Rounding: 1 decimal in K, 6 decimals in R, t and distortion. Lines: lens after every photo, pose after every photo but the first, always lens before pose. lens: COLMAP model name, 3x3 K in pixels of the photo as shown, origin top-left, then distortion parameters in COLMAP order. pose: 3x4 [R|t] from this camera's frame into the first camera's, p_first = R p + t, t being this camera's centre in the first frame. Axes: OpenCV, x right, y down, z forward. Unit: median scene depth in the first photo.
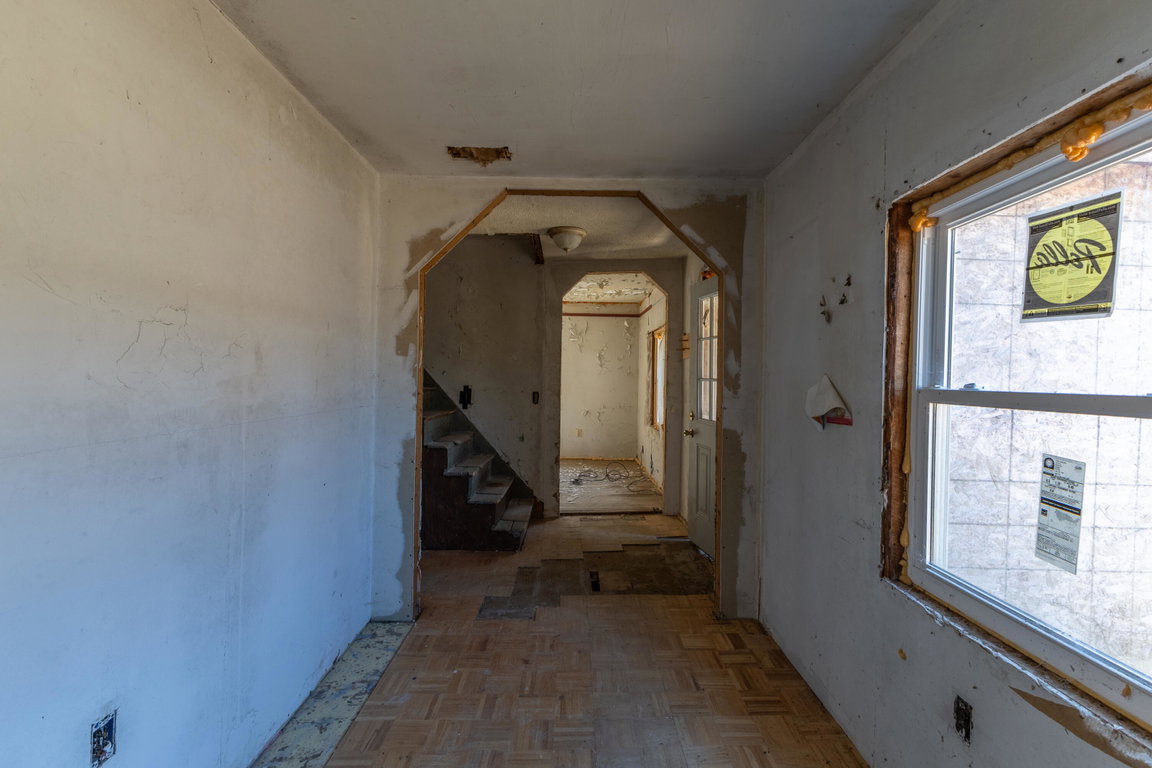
lens RADIAL K [[504.0, 0, 582.1], [0, 504.0, 381.3], [0, 0, 1]] dist [0.000111, -0.000080]
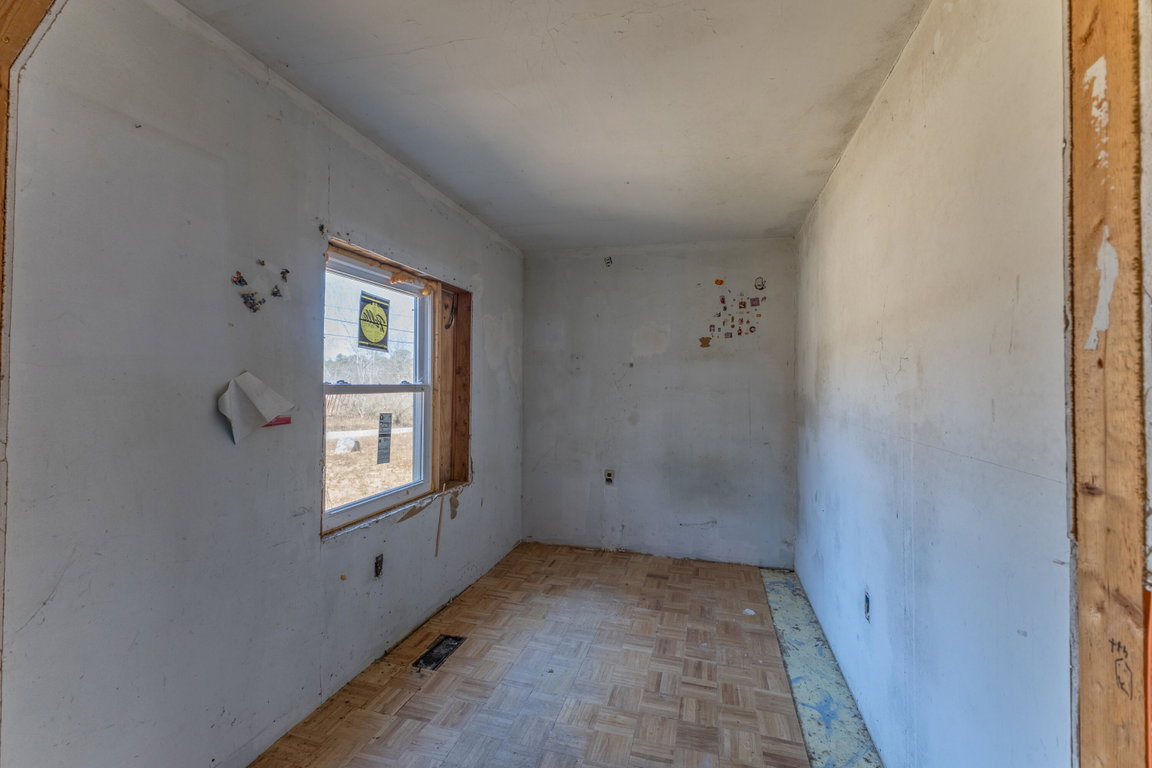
lens RADIAL K [[504.0, 0, 579.9], [0, 504.0, 380.7], [0, 0, 1]] dist [0.000111, -0.000080]
pose [[-0.963789, -0.024213, 0.265565, -0.439565], [-0.022993, 0.999706, 0.007704, -0.028635], [-0.265673, 0.001319, -0.964062, 2.785942]]
